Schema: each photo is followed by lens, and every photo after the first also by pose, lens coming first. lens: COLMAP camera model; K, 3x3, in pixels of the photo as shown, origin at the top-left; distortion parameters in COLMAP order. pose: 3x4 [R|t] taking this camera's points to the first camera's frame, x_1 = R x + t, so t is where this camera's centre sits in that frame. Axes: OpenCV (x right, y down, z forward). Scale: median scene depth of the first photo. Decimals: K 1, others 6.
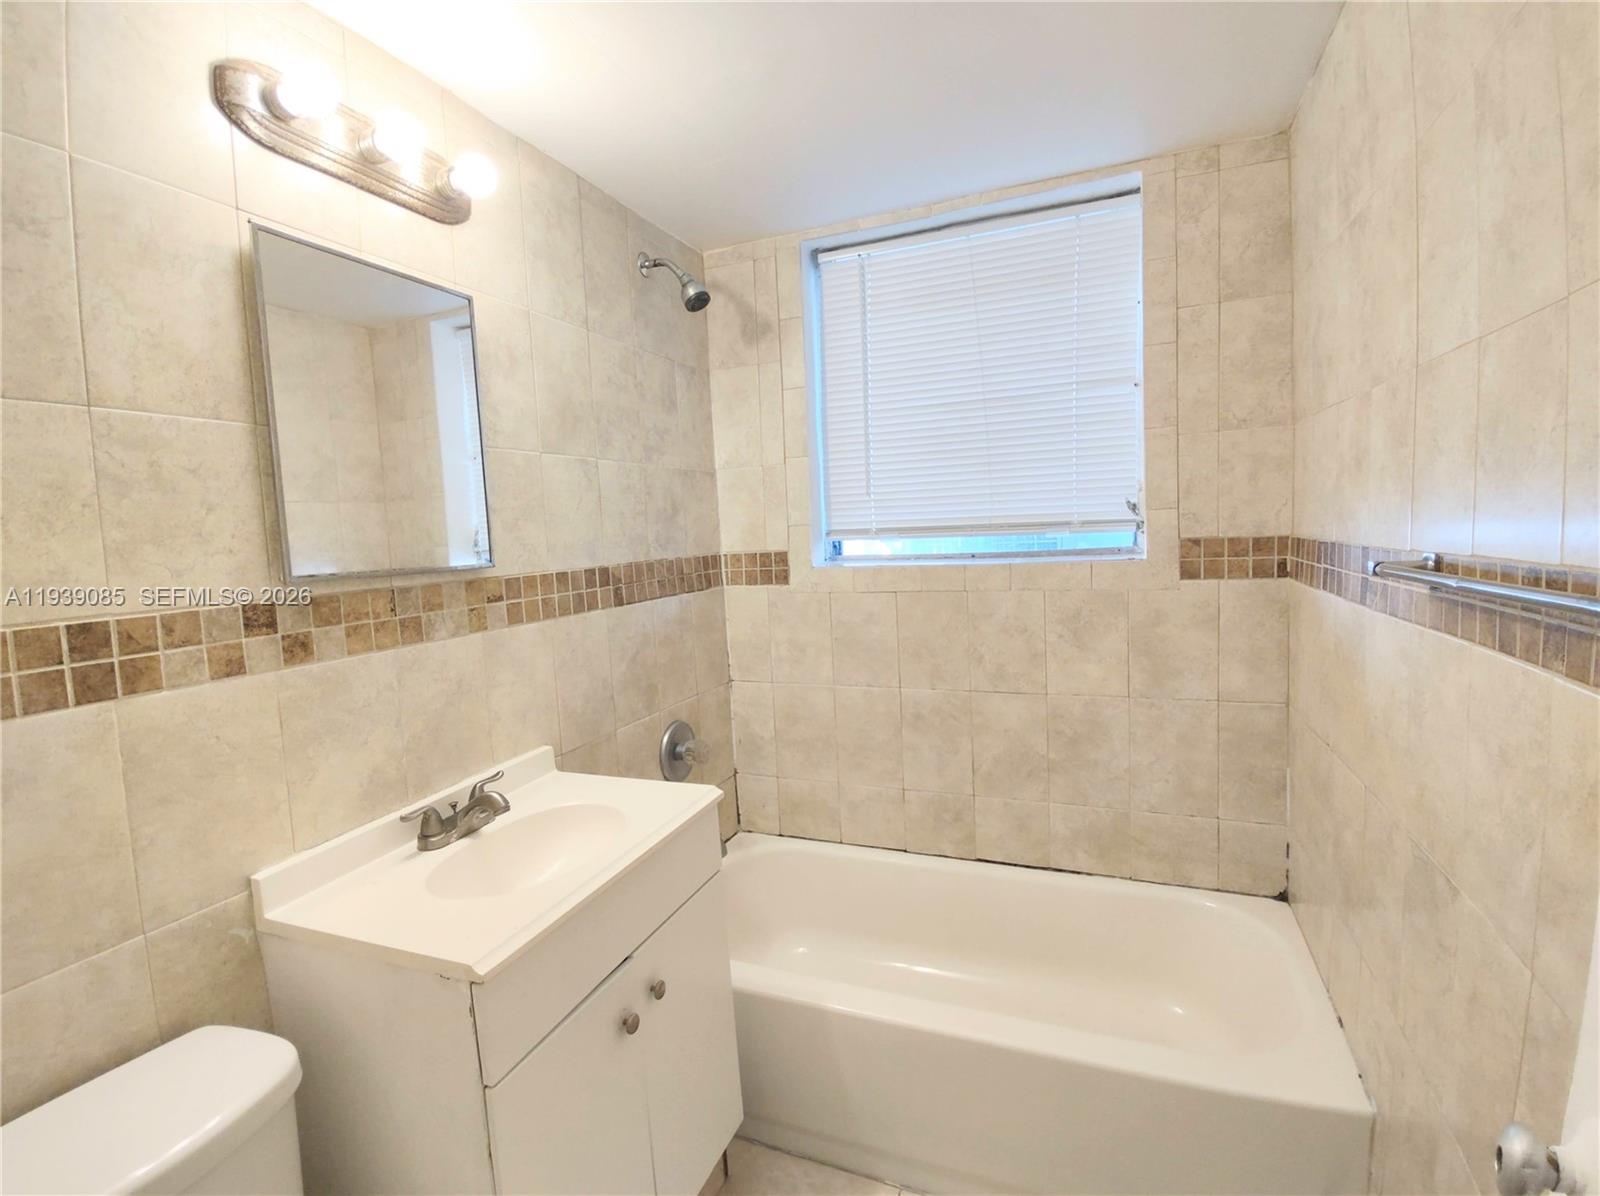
lens RADIAL K [[766.0, 0, 790.5], [0, 766.0, 594.4], [0, 0, 1]] dist [0.005735, -0.015336]
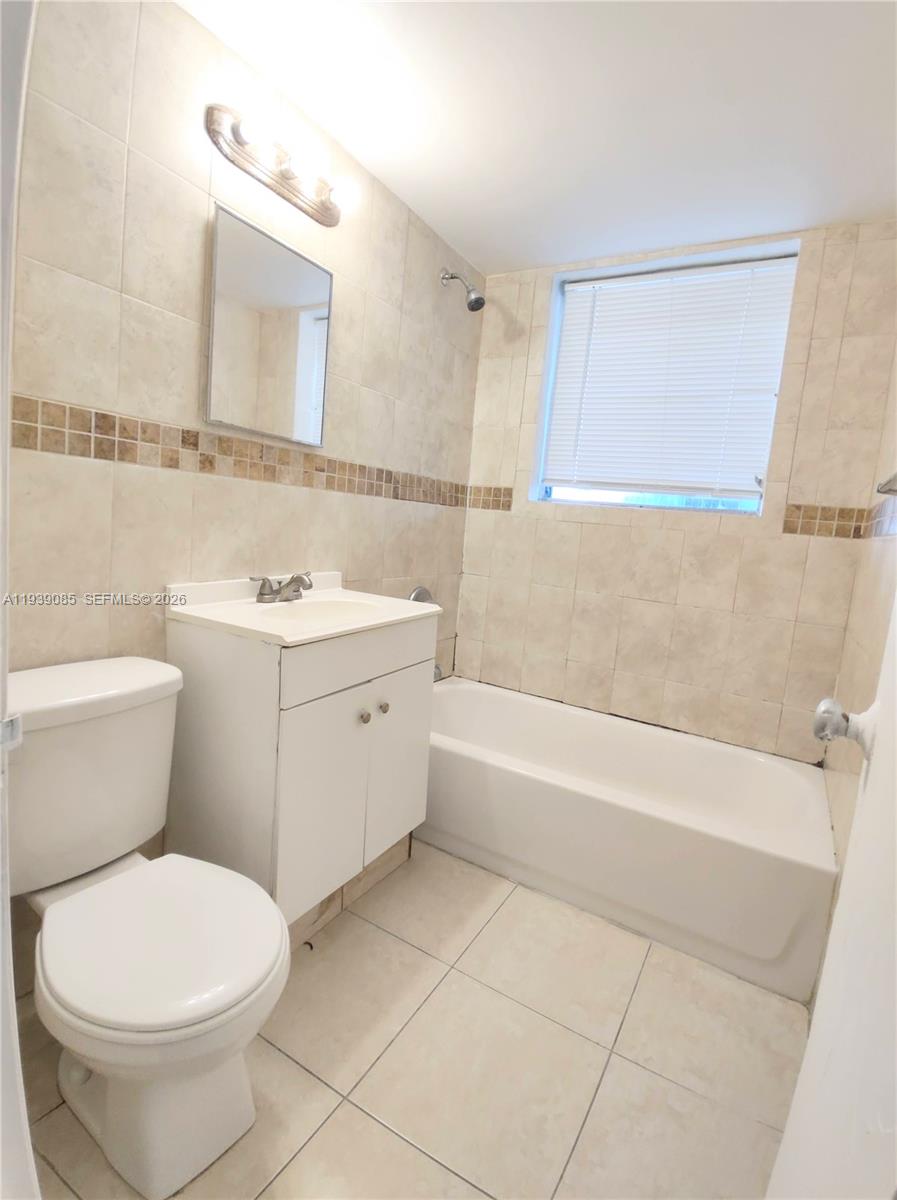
lens RADIAL K [[574.5, 0, 457.3], [0, 574.5, 590.6], [0, 0, 1]] dist [0.005735, -0.015336]
pose [[0.982394, 0.150780, -0.110302, 0.076720], [-0.147273, 0.988314, 0.039322, 0.199980], [0.114942, -0.022386, 0.993120, -0.190415]]
